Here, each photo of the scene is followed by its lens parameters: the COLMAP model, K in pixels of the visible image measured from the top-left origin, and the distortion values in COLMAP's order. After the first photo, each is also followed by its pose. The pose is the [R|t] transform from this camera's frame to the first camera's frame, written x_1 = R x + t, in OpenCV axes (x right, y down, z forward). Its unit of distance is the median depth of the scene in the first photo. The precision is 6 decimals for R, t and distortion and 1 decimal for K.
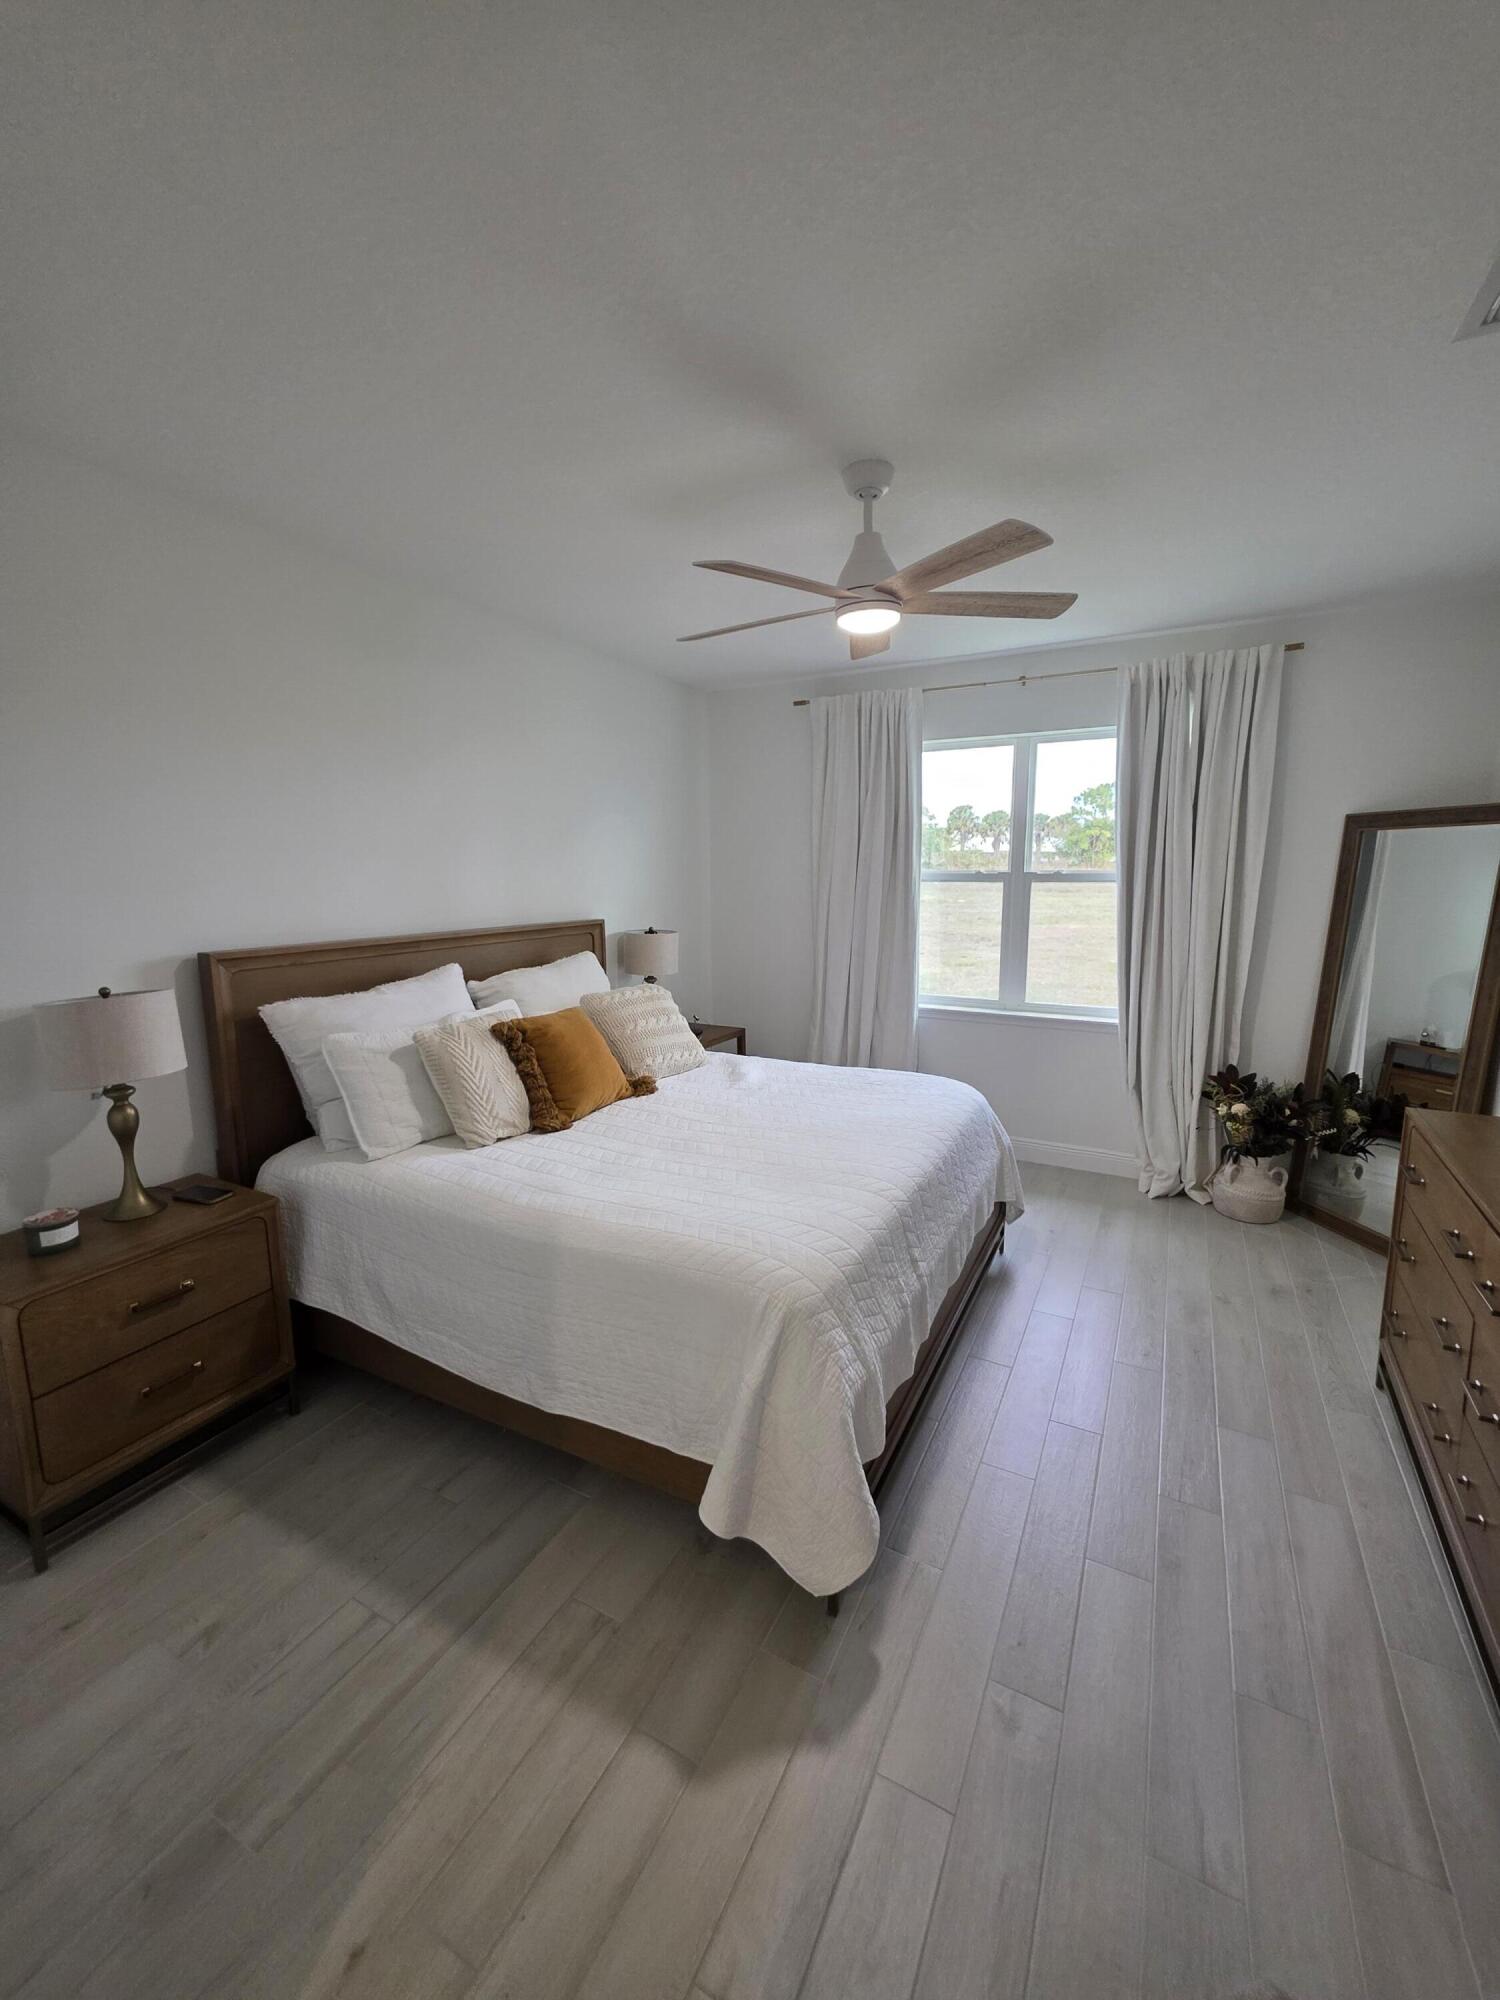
lens RADIAL K [[800.1, 0, 757.4], [0, 800.1, 996.8], [0, 0, 1]] dist [0.002601, -0.000138]
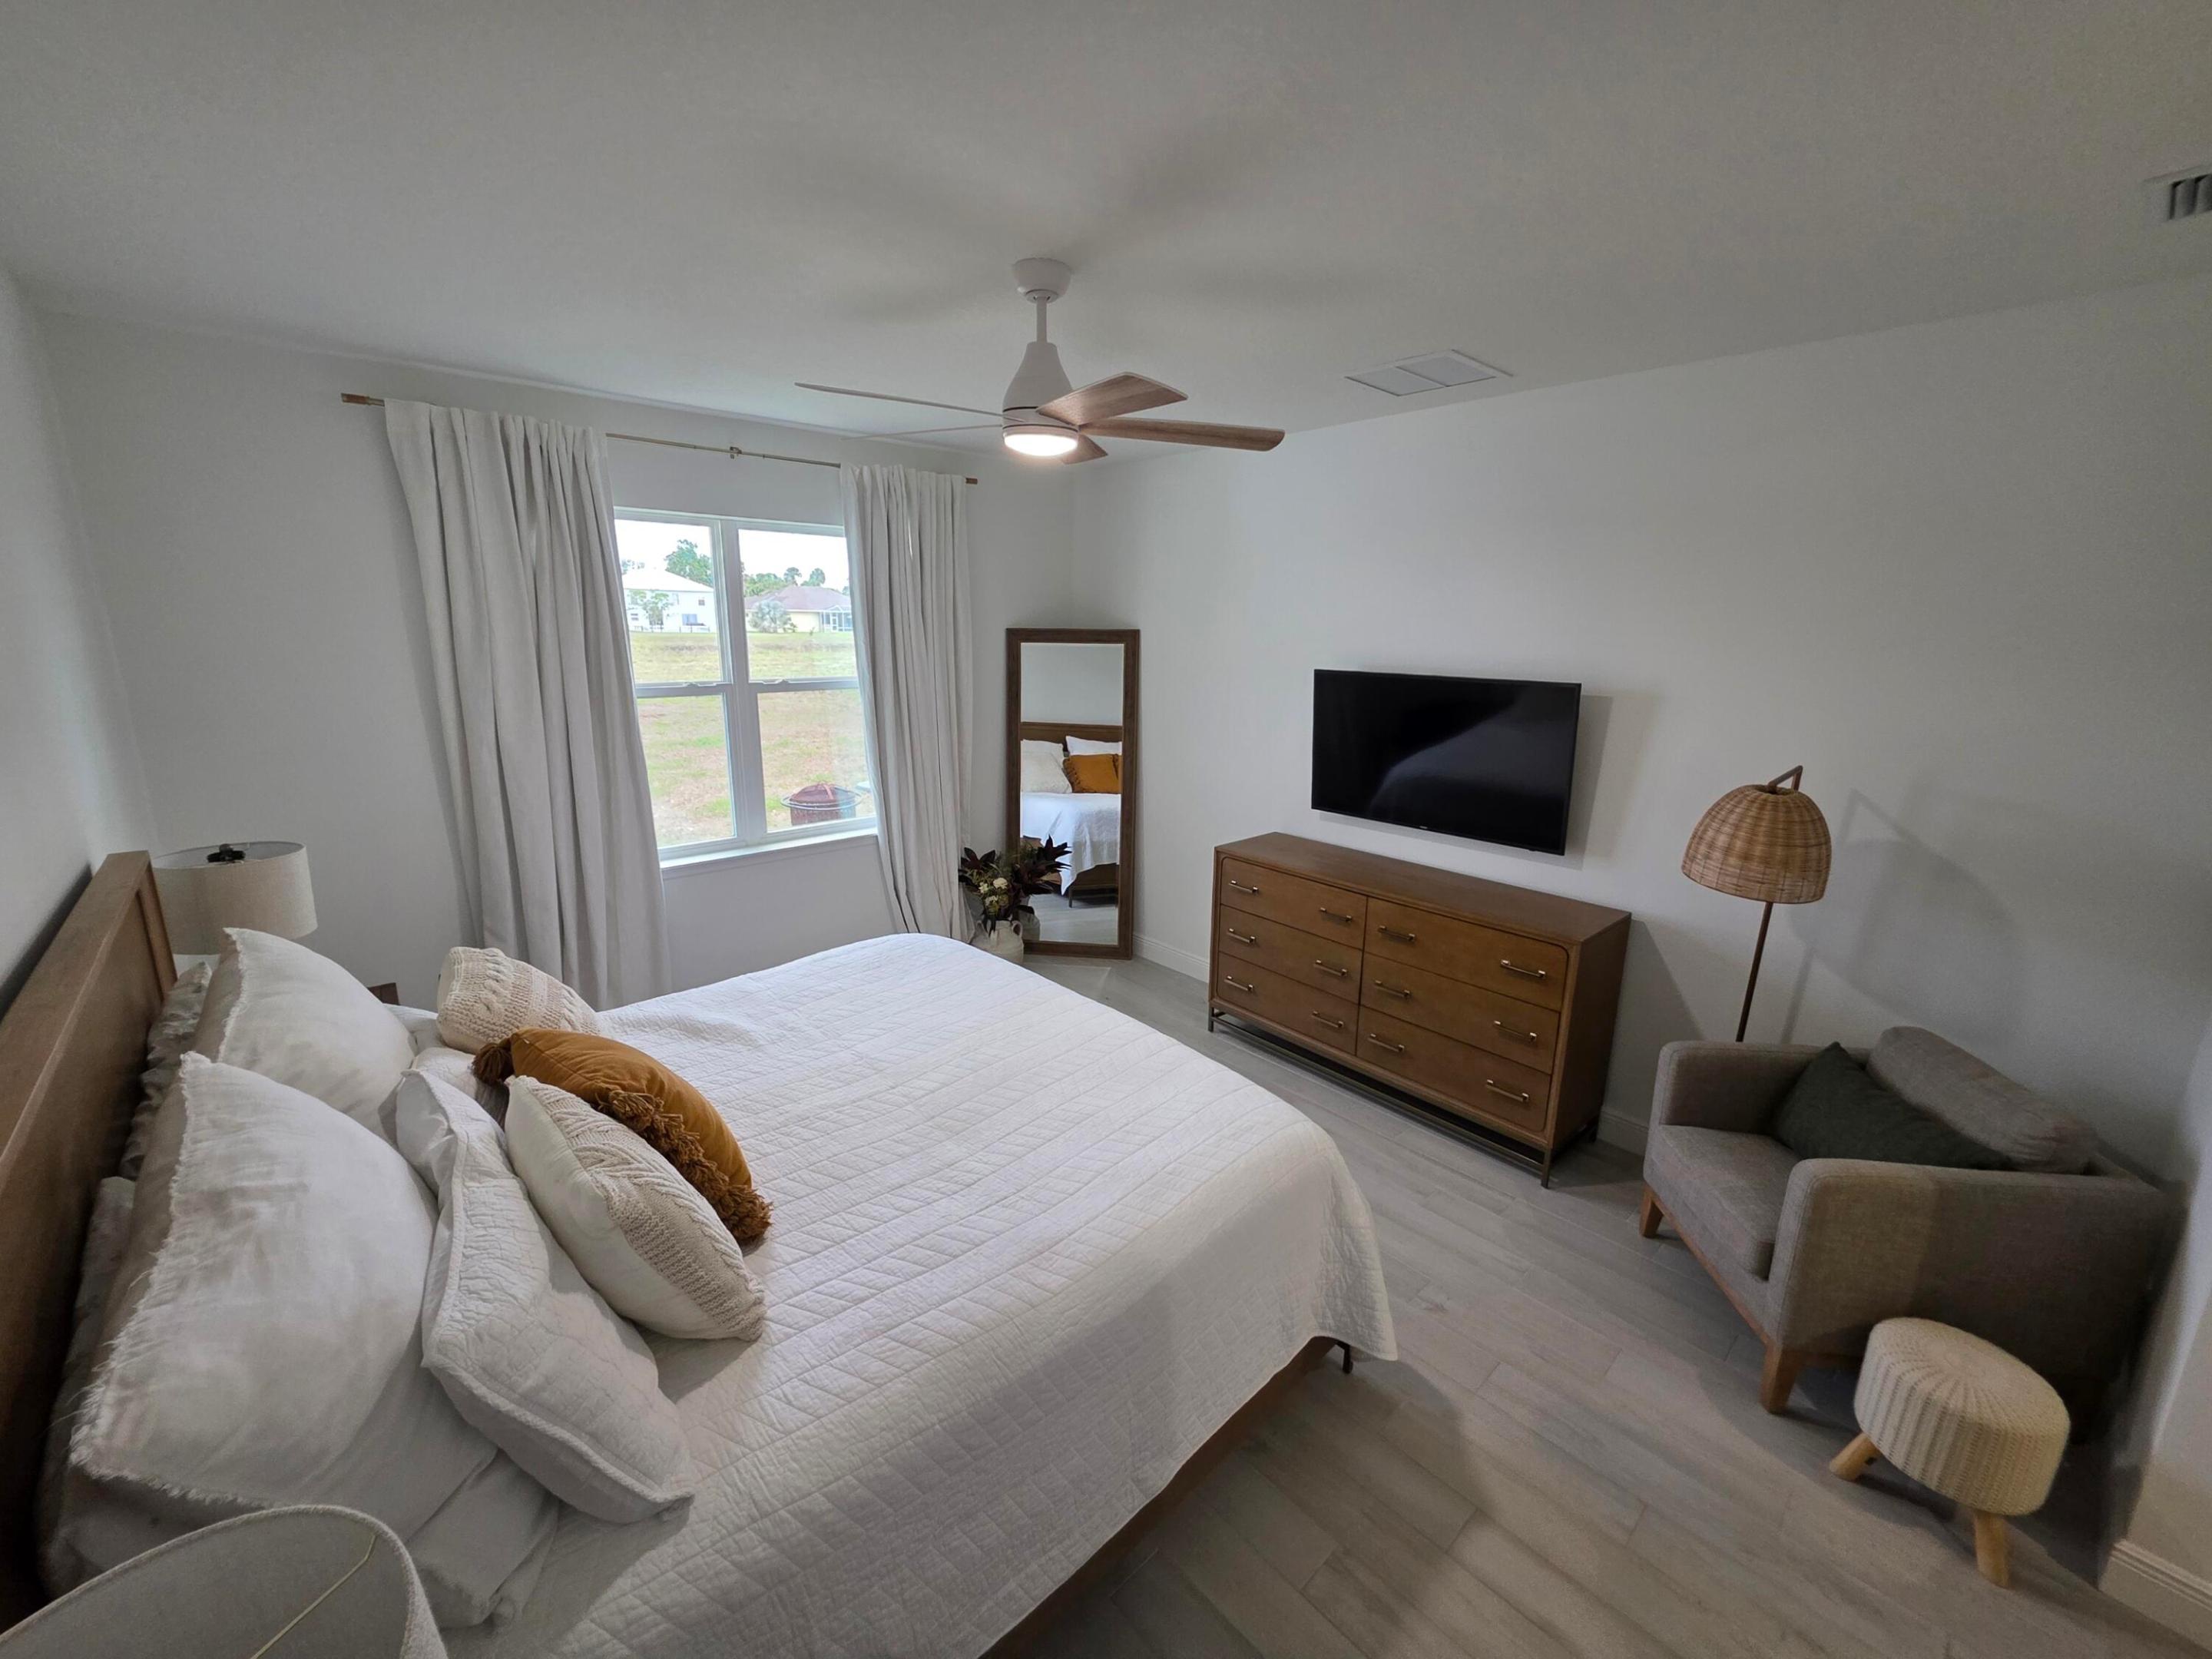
lens RADIAL K [[884.9, 0, 1101.0], [0, 884.9, 825.1], [0, 0, 1]] dist [0.002601, -0.000138]
pose [[0.337964, -0.200774, 0.919495, -0.512355], [0.130916, 0.977512, 0.165324, -0.135623], [-0.932009, 0.064503, 0.356648, 0.393767]]
